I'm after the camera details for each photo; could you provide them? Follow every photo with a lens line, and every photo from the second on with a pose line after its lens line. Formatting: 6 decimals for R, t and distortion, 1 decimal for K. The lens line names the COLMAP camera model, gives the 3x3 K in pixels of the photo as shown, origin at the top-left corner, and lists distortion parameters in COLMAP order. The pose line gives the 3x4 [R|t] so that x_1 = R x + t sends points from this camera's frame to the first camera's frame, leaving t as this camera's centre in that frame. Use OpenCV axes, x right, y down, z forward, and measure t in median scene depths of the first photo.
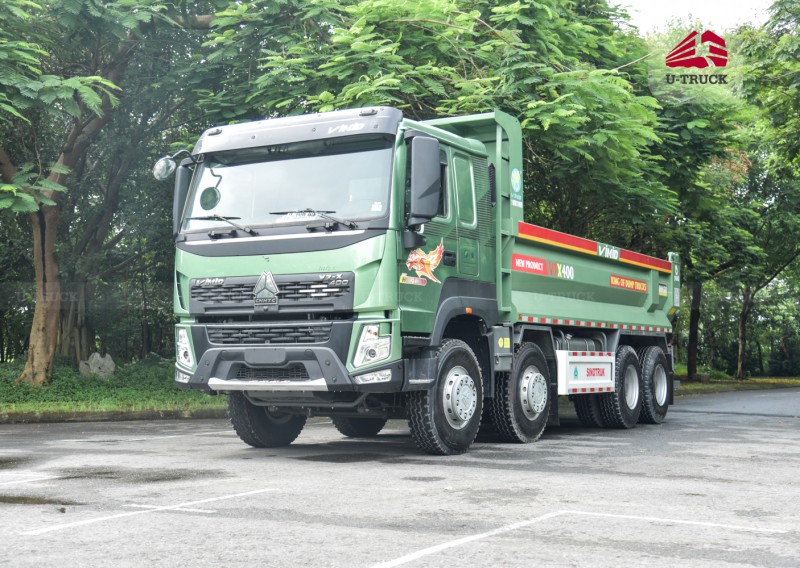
lens RADIAL K [[1154.8, 0, 400.2], [0, 1154.8, 281.5], [0, 0, 1]] dist [-0.040990, 0.000000]
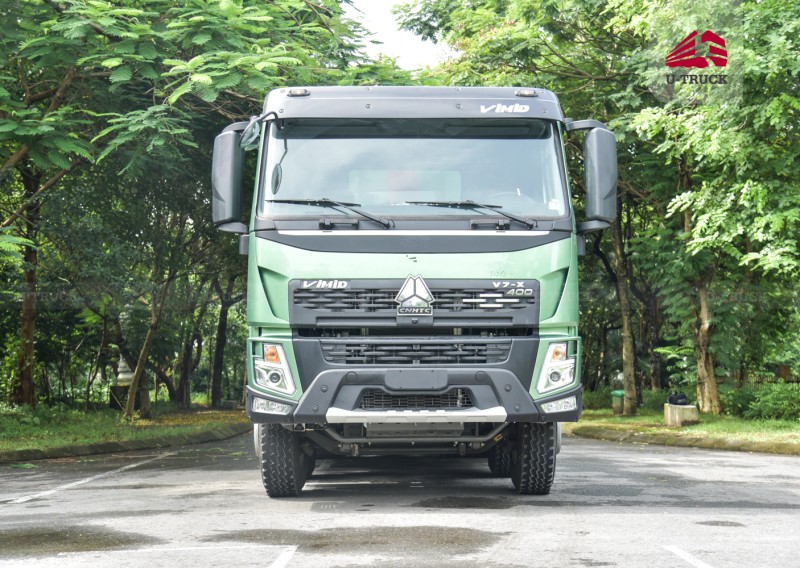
lens RADIAL K [[1163.7, 0, 400.2], [0, 1163.7, 284.4], [0, 0, 1]] dist [0.046405, 0.000000]
pose [[0.858840, 0.045929, 0.510181, -0.541298], [-0.035781, 0.998918, -0.029693, 0.022894], [-0.510993, 0.007247, 0.859554, 0.309990]]
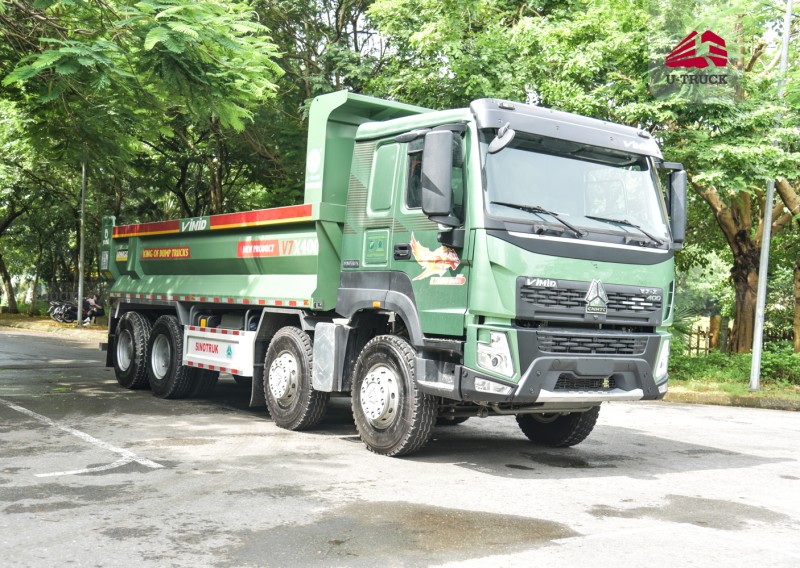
lens RADIAL K [[1072.3, 0, 399.8], [0, 1072.3, 288.4], [0, 0, 1]] dist [0.089827, 0.000000]
pose [[0.415993, 0.051642, 0.907900, -1.002457], [-0.112633, 0.993625, -0.004911, 0.022257], [-0.902366, -0.100217, 0.419157, 0.776529]]
